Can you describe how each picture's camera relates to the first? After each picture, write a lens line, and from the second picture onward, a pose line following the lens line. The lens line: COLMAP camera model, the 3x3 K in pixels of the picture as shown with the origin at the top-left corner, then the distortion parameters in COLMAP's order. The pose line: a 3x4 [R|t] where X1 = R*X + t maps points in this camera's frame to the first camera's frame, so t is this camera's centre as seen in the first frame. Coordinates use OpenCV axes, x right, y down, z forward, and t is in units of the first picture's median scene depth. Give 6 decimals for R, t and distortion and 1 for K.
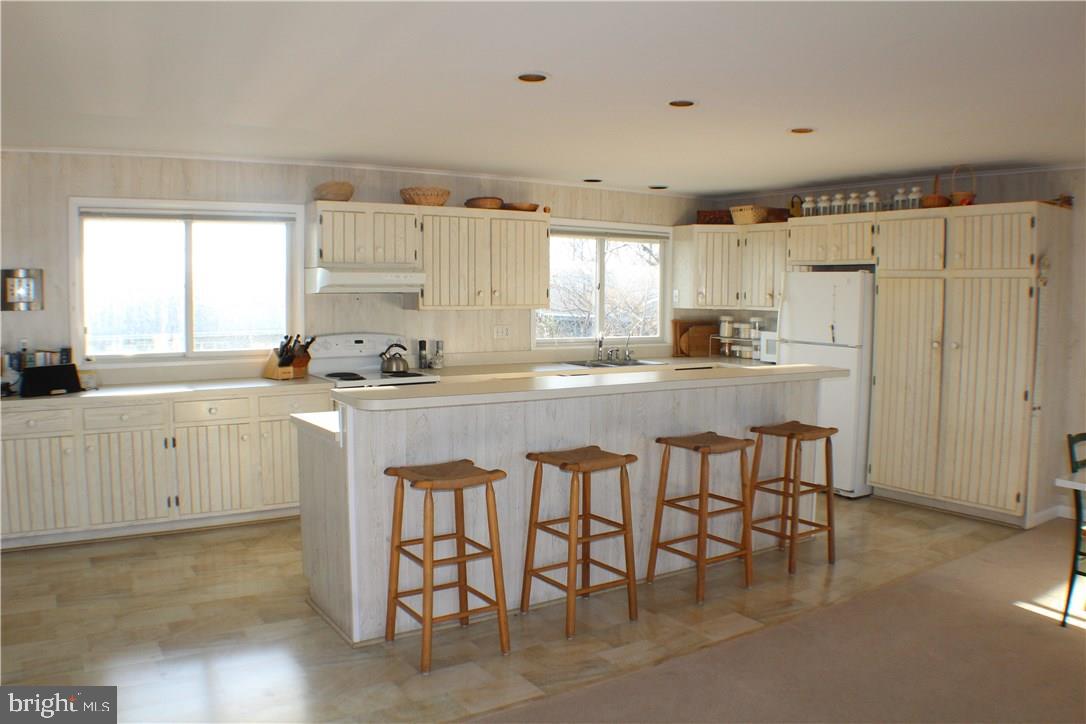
lens RADIAL K [[896.5, 0, 538.7], [0, 896.5, 362.4], [0, 0, 1]] dist [-0.159425, 0.002379]
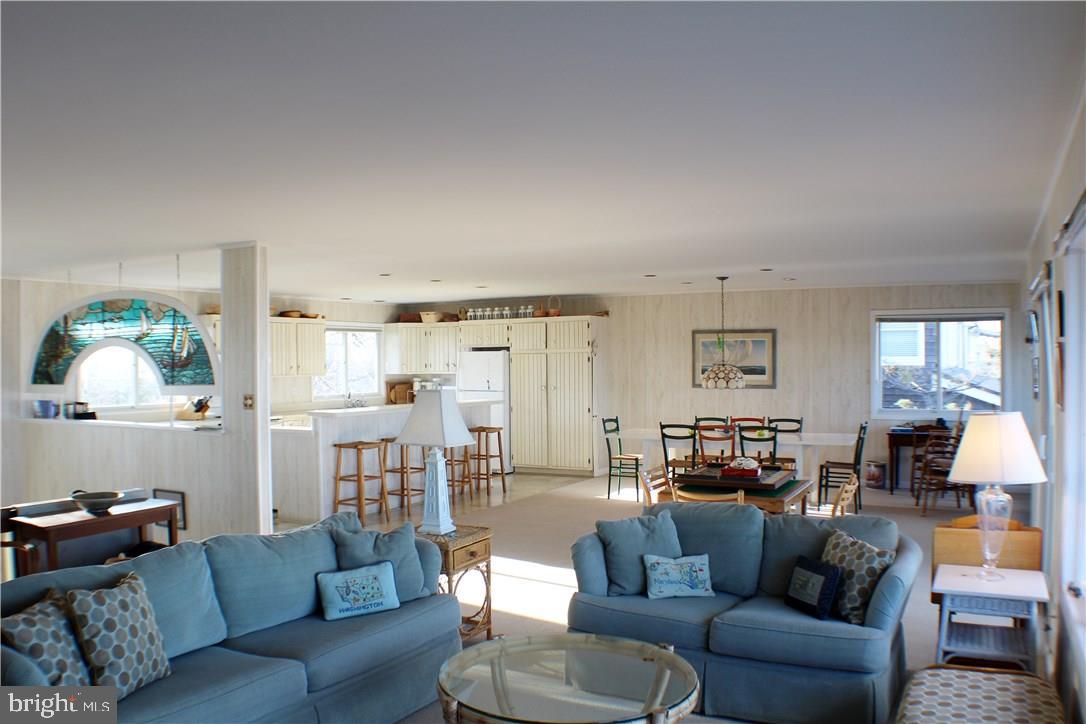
lens RADIAL K [[896.5, 0, 542.8], [0, 896.5, 366.8], [0, 0, 1]] dist [-0.159425, 0.002379]
pose [[0.899941, -0.021538, 0.435478, -0.368129], [0.052600, 0.996848, -0.059399, 0.045711], [-0.432826, 0.076362, 0.898237, -0.712529]]
